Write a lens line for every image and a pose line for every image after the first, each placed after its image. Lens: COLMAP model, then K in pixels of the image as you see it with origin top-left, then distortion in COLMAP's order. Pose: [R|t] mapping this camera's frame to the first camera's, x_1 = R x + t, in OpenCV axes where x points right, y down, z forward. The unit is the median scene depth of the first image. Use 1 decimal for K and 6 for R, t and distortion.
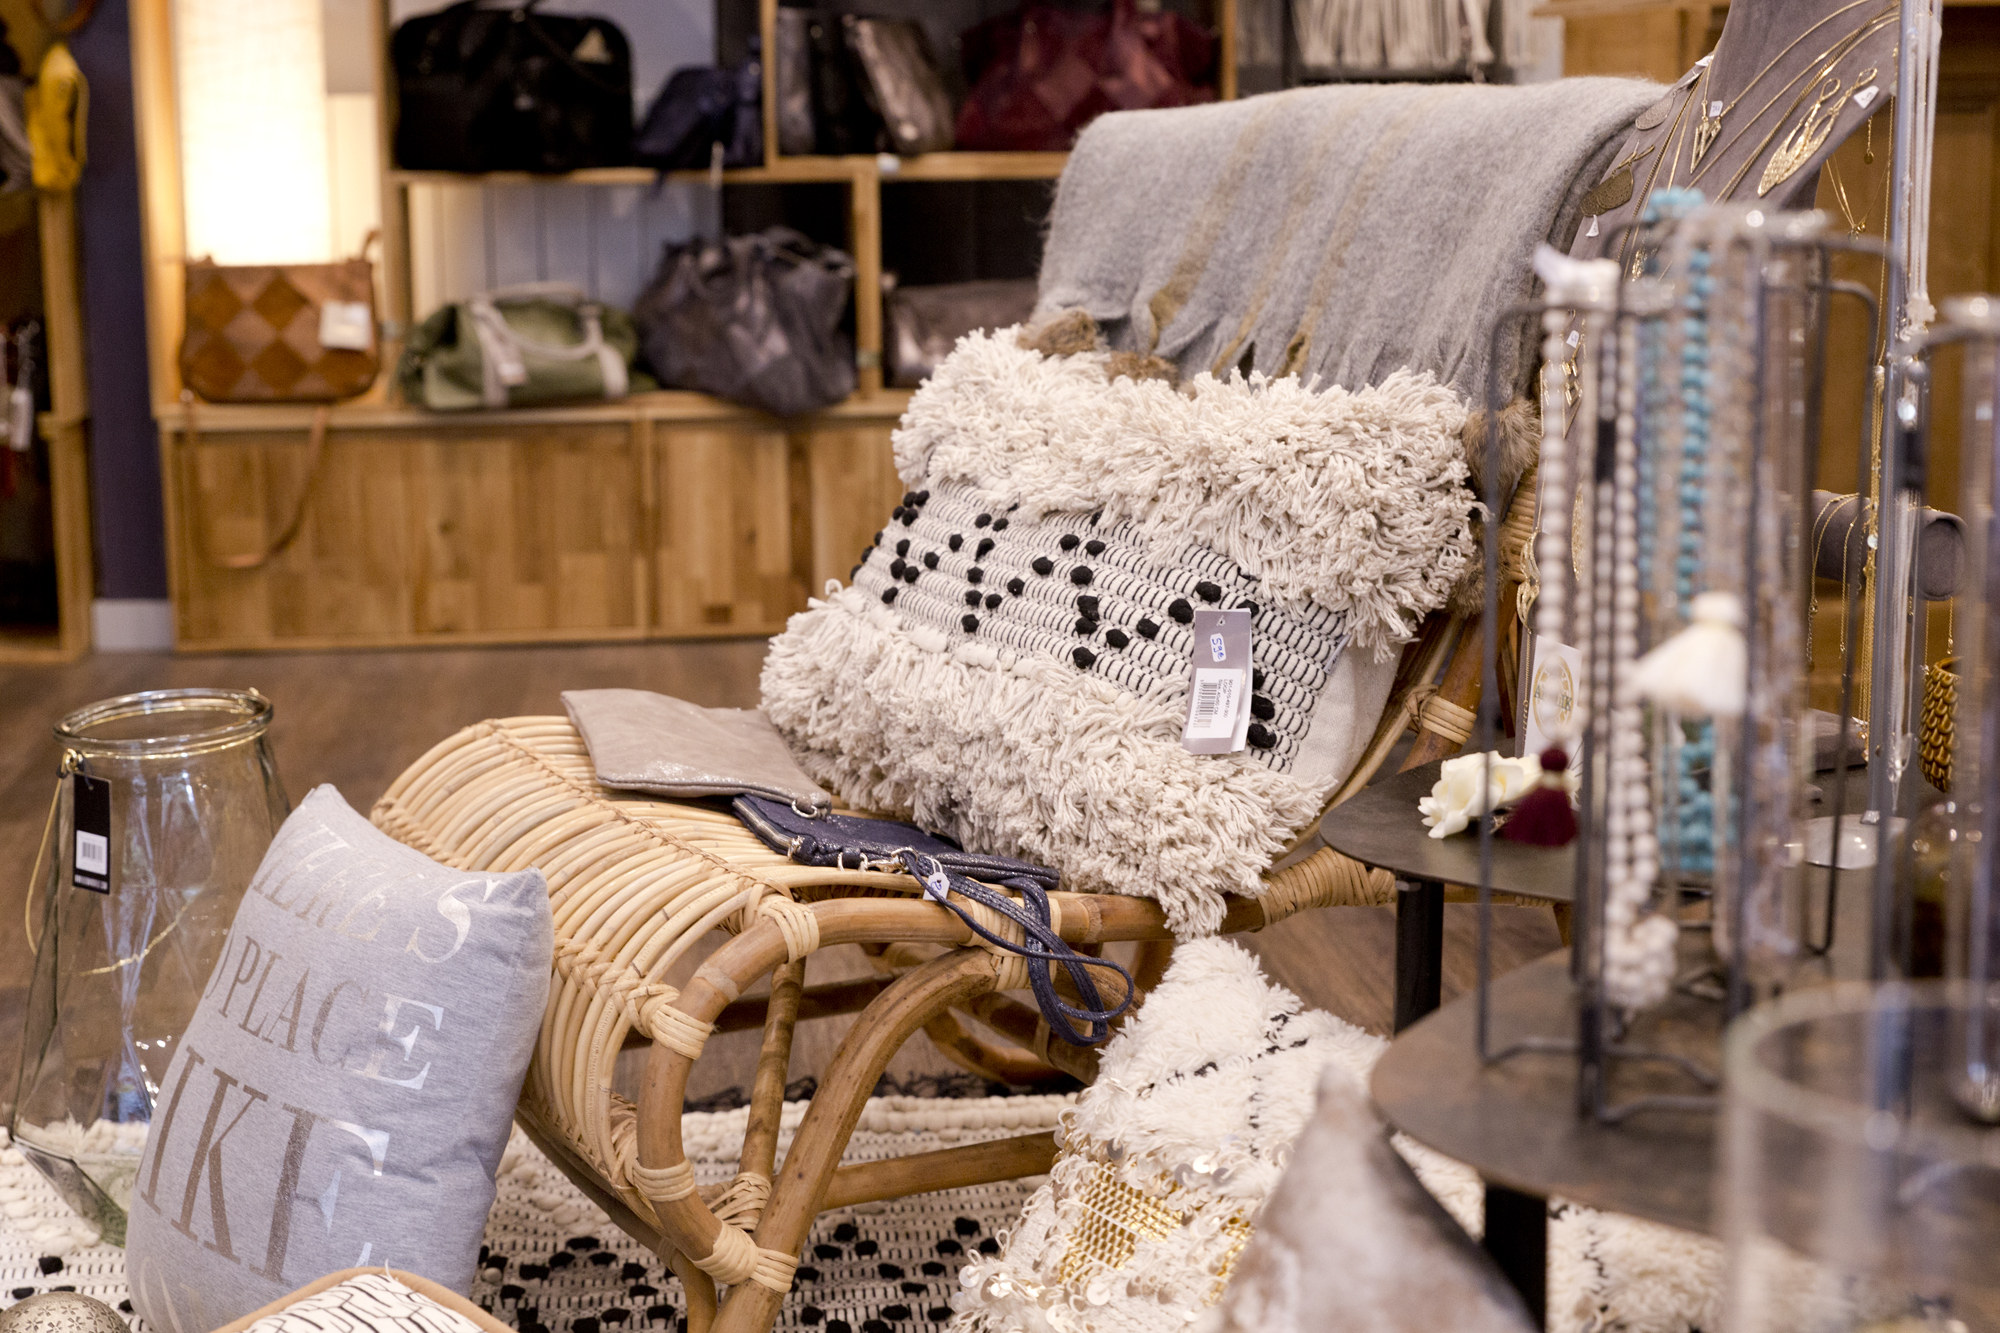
lens RADIAL K [[2933.4, 0, 1001.2], [0, 2933.4, 667.8], [0, 0, 1]] dist [0.026753, 0.000000]
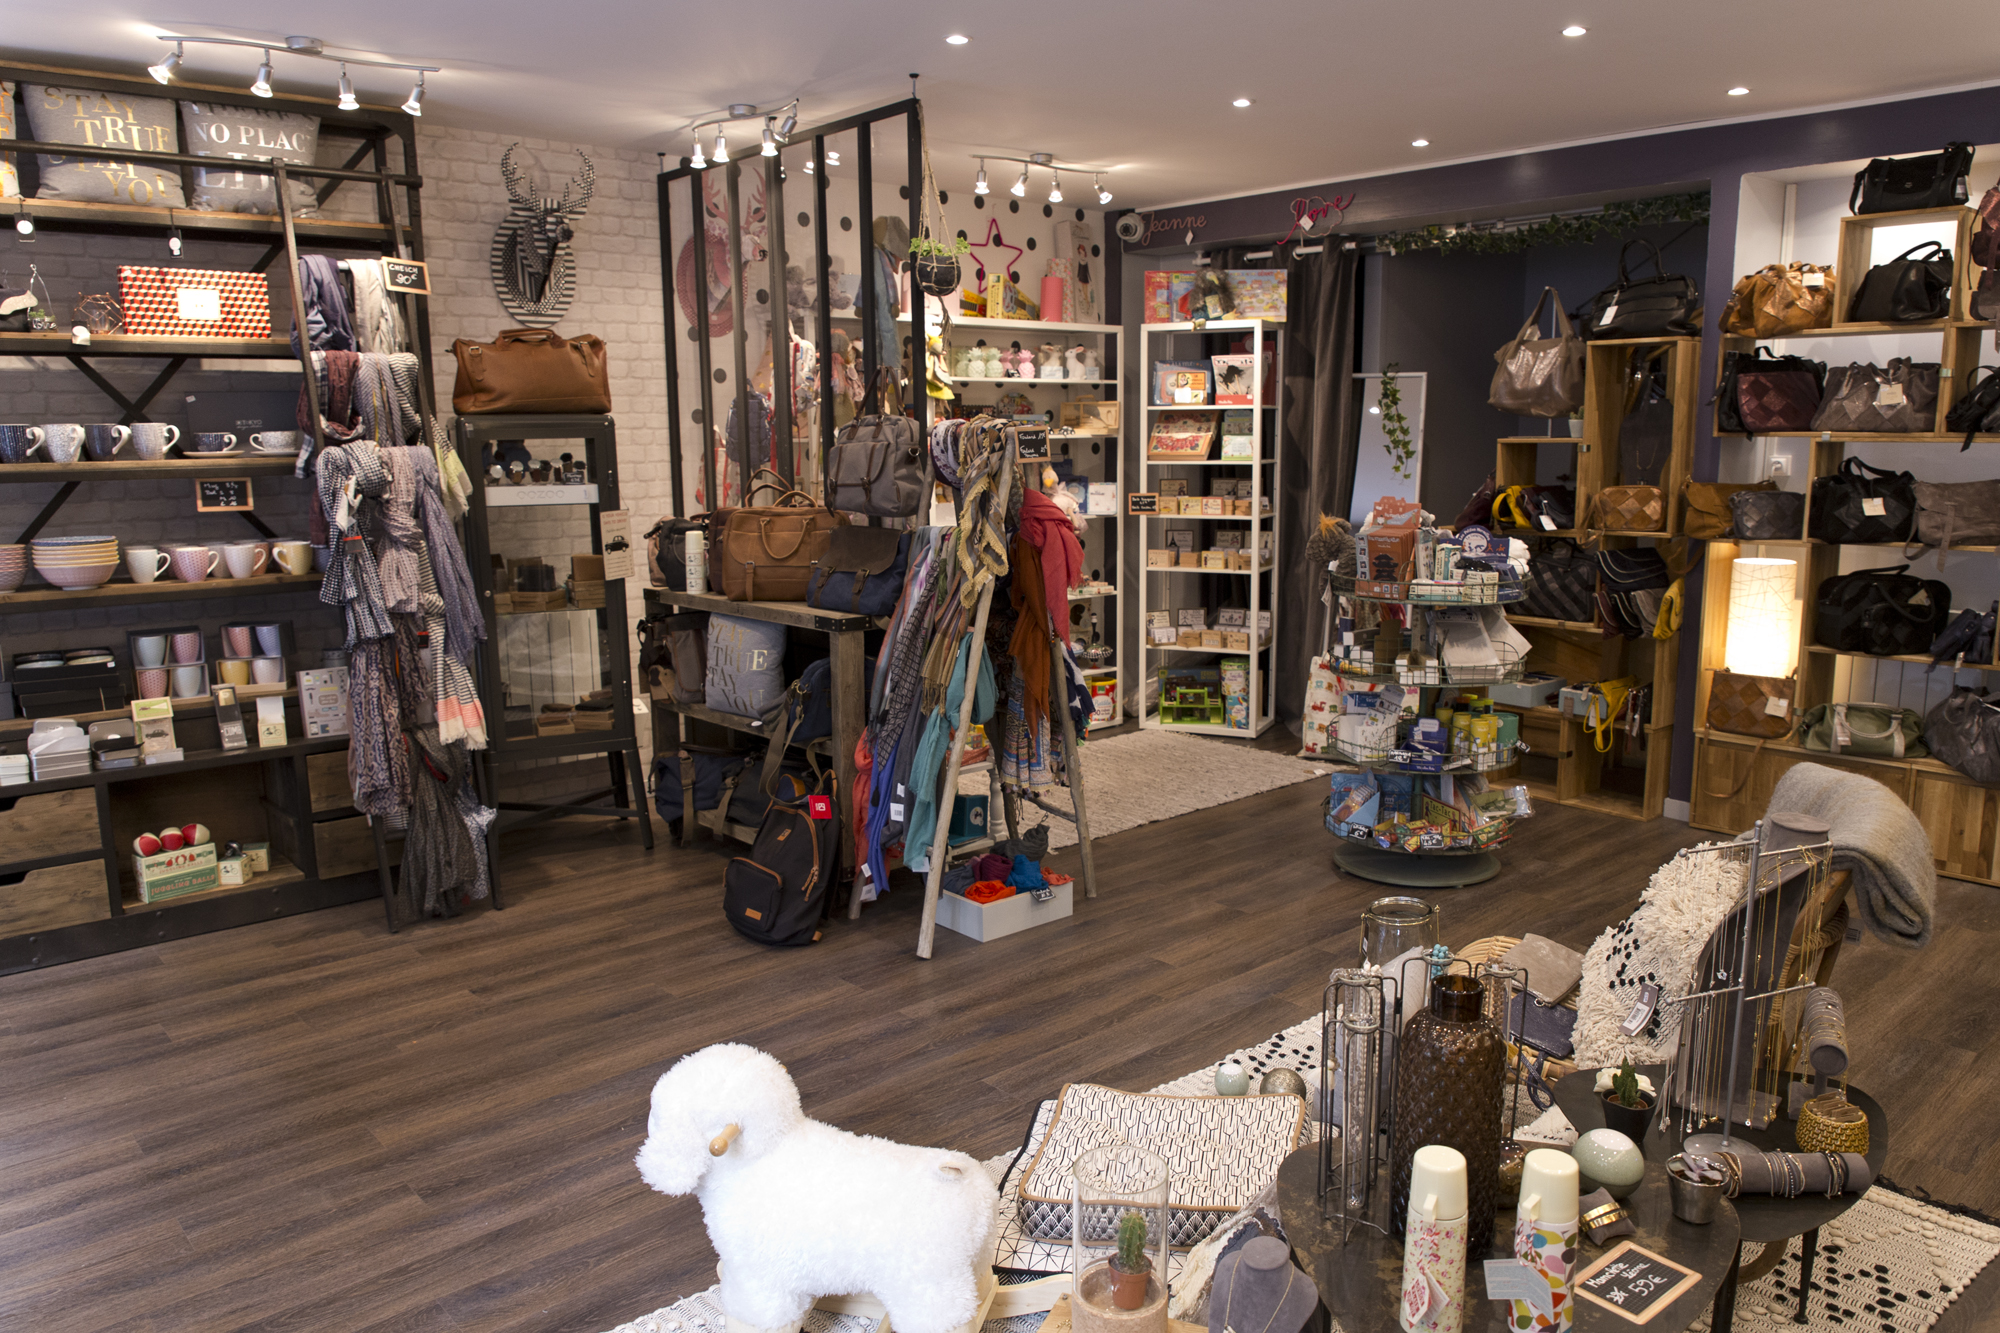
lens RADIAL K [[1429.0, 0, 1001.2], [0, 1429.0, 670.0], [0, 0, 1]] dist [-0.005074, -0.002246]
pose [[0.538015, 0.142234, -0.830848, 0.387288], [-0.126690, 0.988109, 0.087117, -0.166383], [0.833360, 0.058390, 0.549638, -0.147311]]
